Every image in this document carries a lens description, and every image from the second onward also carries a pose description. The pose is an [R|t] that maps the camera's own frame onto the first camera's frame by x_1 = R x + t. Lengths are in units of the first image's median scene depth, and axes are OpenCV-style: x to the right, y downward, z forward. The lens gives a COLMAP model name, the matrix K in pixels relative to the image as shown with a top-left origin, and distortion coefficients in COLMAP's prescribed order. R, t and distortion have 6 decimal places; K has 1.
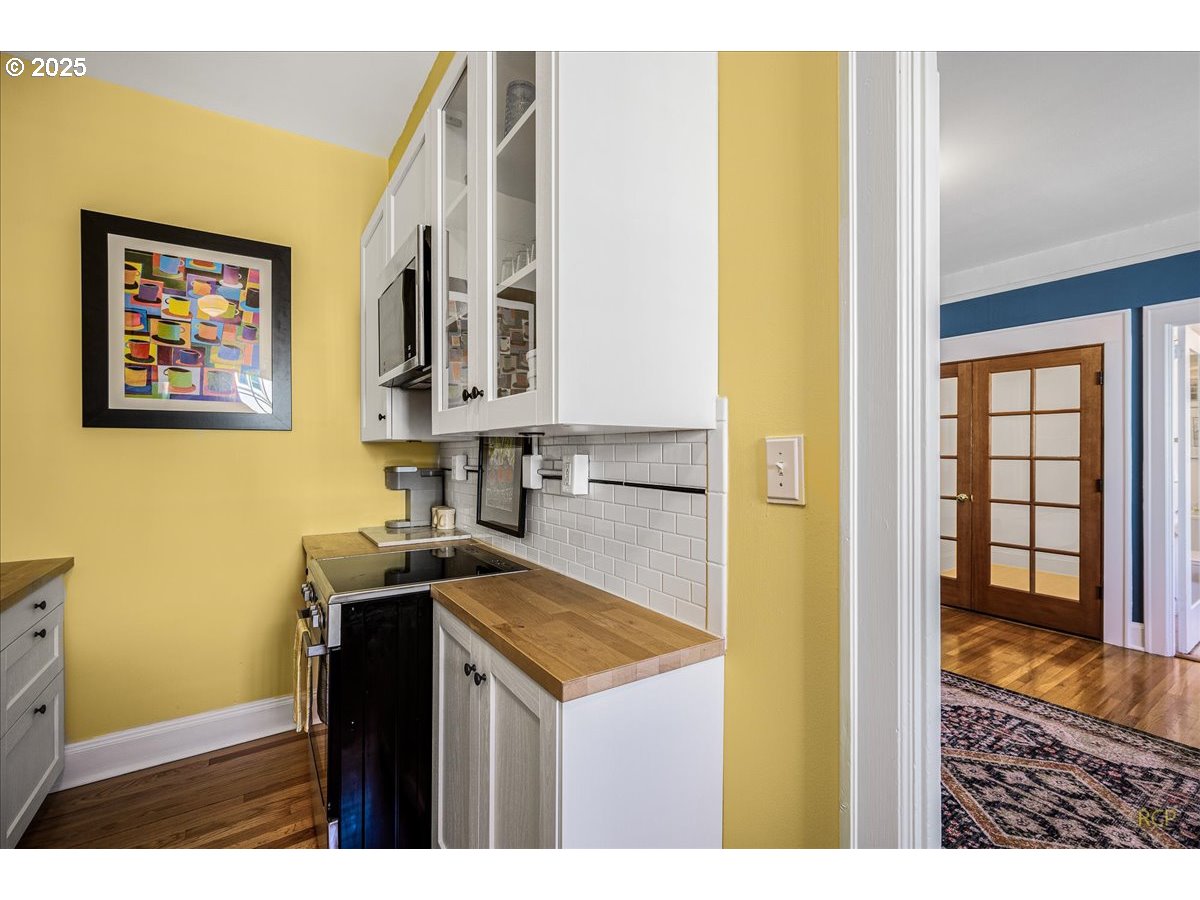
lens RADIAL K [[514.0, 0, 615.2], [0, 514.0, 450.8], [0, 0, 1]] dist [-0.000497, -0.000133]
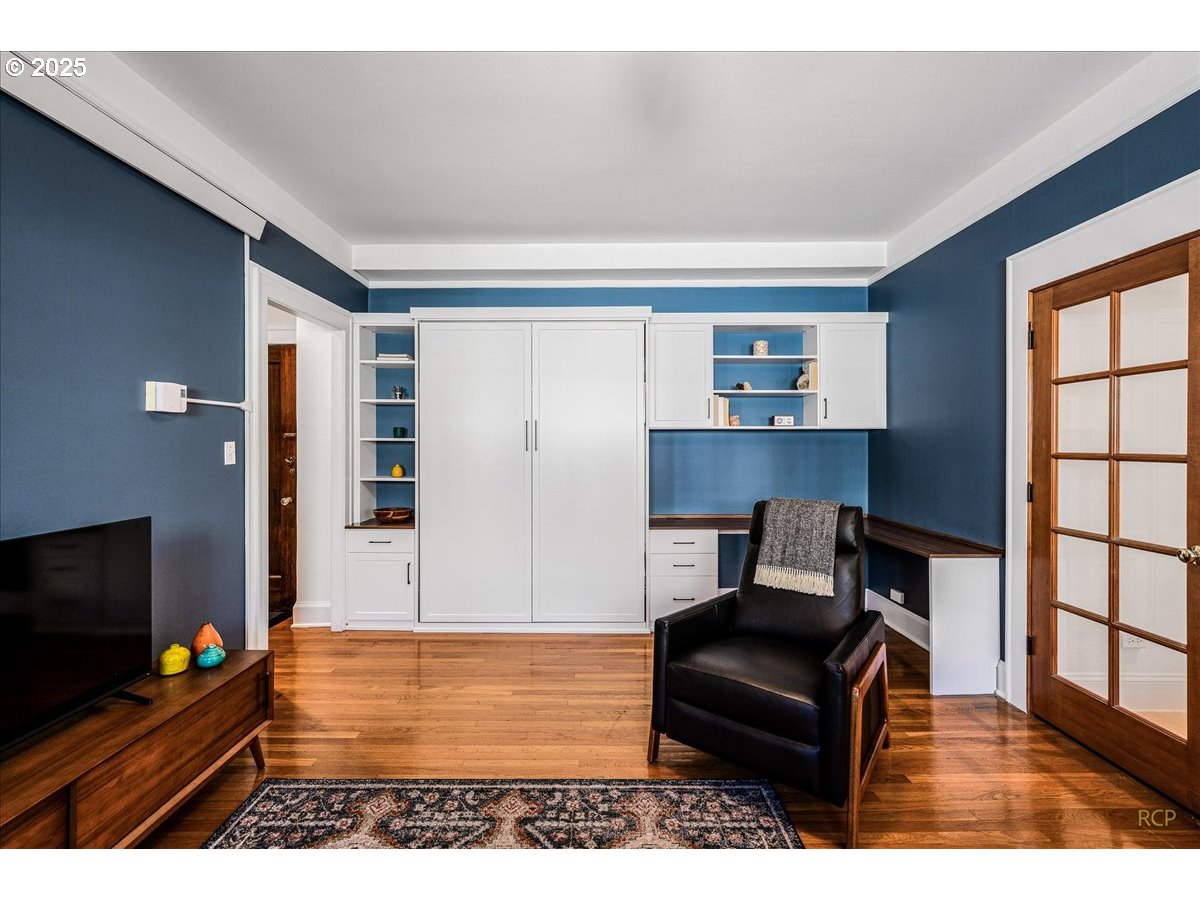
lens RADIAL K [[514.0, 0, 600.5], [0, 514.0, 442.9], [0, 0, 1]] dist [-0.000497, -0.000133]
pose [[0.840571, -0.006530, -0.541662, 0.612244], [0.006764, 0.999976, -0.001560, -0.004599], [0.541659, -0.002353, 0.840595, 0.470526]]
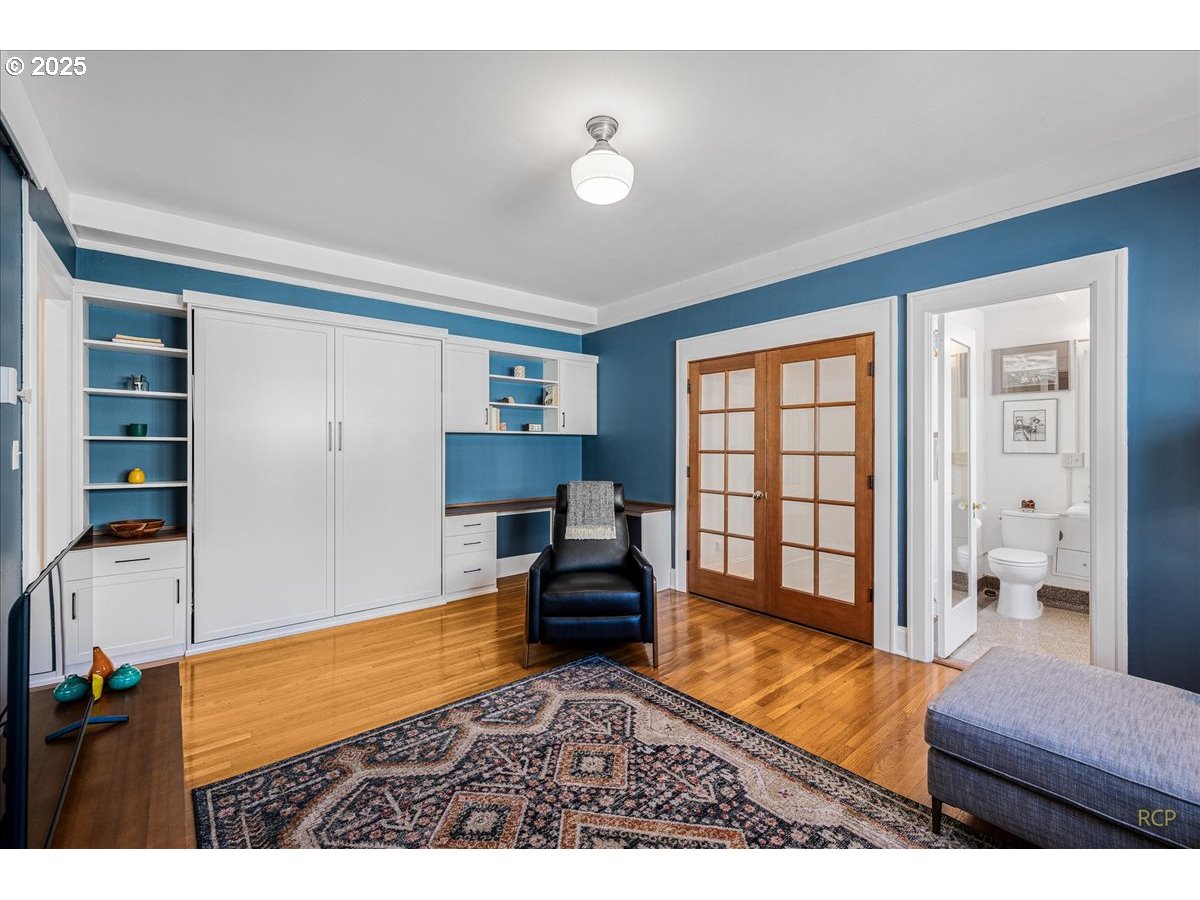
lens RADIAL K [[514.0, 0, 584.3], [0, 514.0, 447.0], [0, 0, 1]] dist [-0.000497, -0.000133]
pose [[0.993576, -0.003155, 0.113125, 0.311223], [0.002497, 0.999979, 0.005957, -0.004531], [-0.113142, -0.005636, 0.993563, 0.118436]]
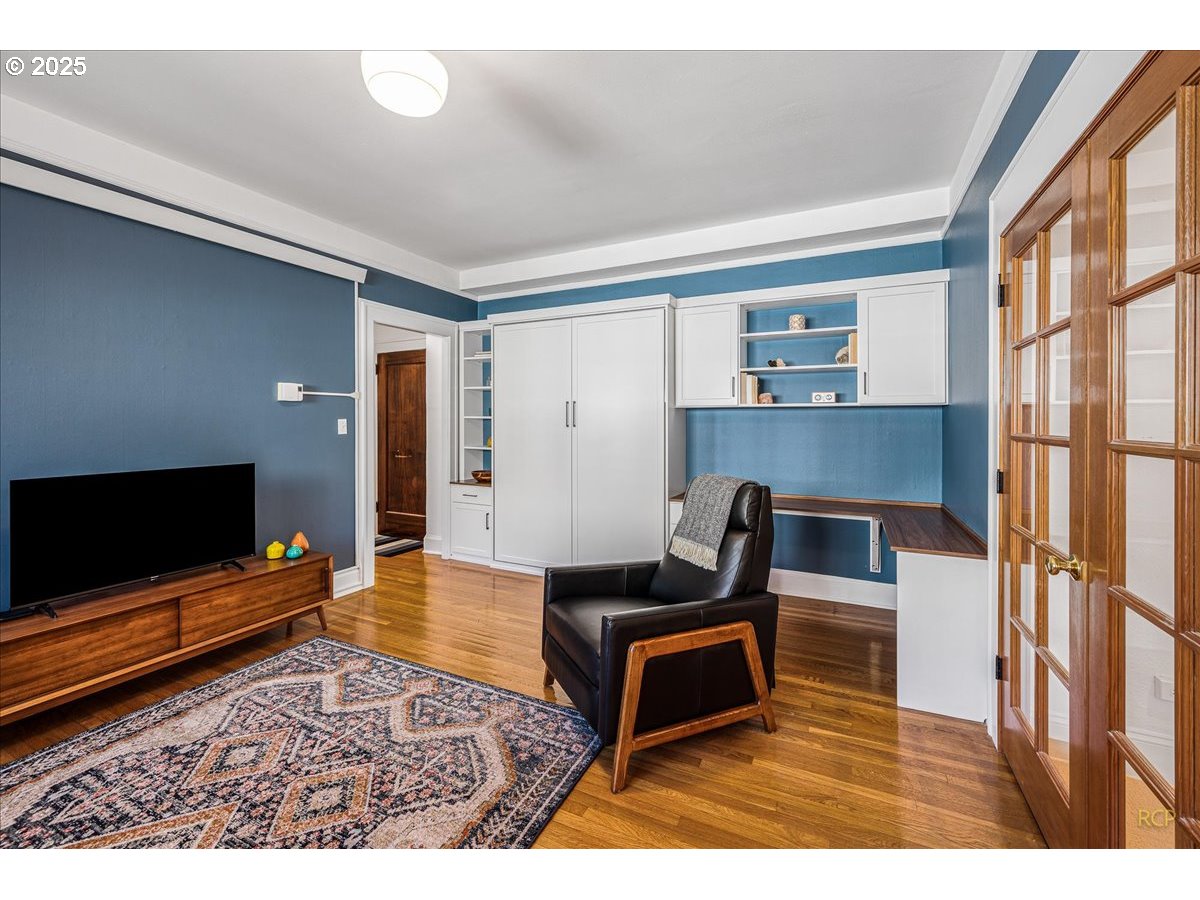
lens RADIAL K [[492.3, 0, 609.6], [0, 492.3, 421.4], [0, 0, 1]] dist [-0.001999, -0.000629]
pose [[0.525509, -0.003312, -0.850781, 1.006689], [0.003414, 0.999993, -0.001783, -0.001906], [0.850781, -0.001968, 0.525517, 0.746580]]
